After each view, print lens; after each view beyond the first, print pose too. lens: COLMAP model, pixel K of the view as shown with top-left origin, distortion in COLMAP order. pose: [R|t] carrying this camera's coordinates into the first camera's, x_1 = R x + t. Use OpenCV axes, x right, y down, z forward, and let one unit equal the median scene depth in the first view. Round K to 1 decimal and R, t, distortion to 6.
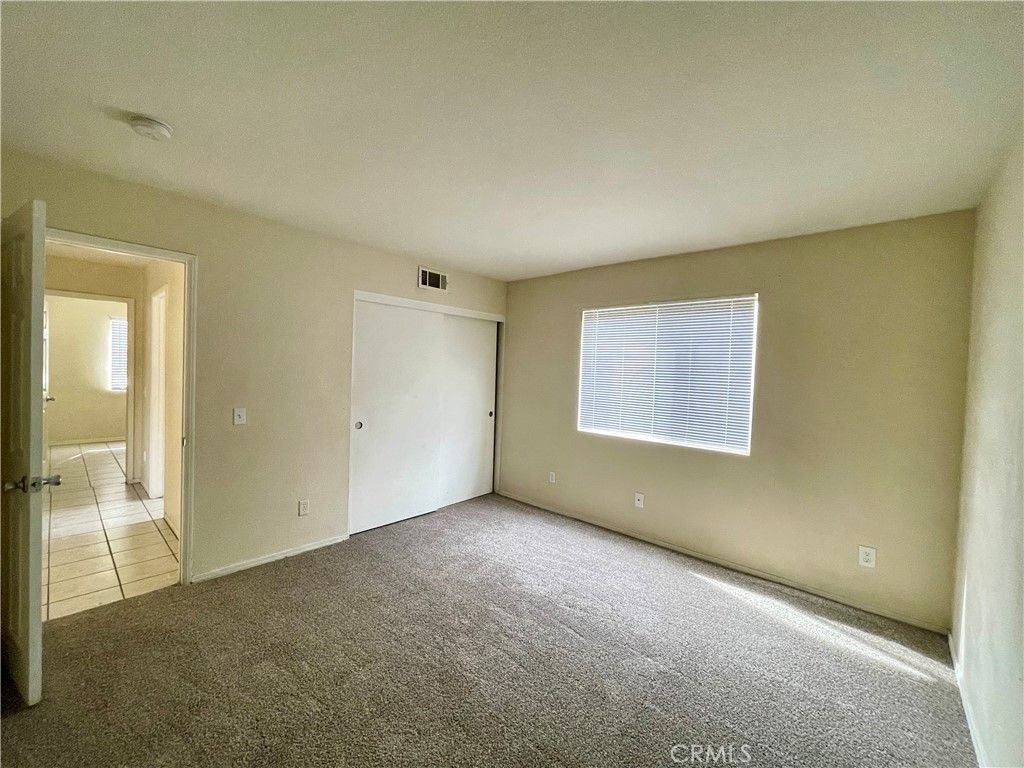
lens RADIAL K [[411.5, 0, 515.3], [0, 411.5, 386.2], [0, 0, 1]] dist [0.001247, -0.001371]
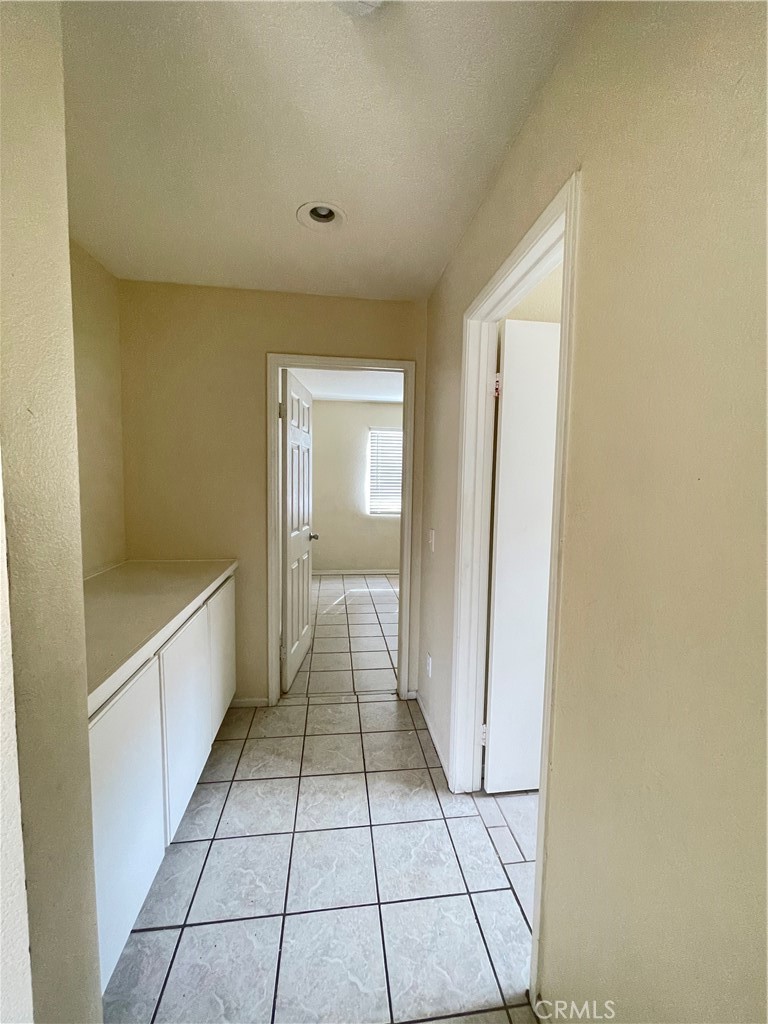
lens RADIAL K [[411.5, 0, 385.6], [0, 411.5, 511.1], [0, 0, 1]] dist [0.001247, -0.001371]
pose [[0.755177, 0.029177, -0.654871, -0.584397], [-0.012792, 0.999475, 0.029779, -0.034016], [0.655396, -0.014111, 0.755154, 0.554865]]
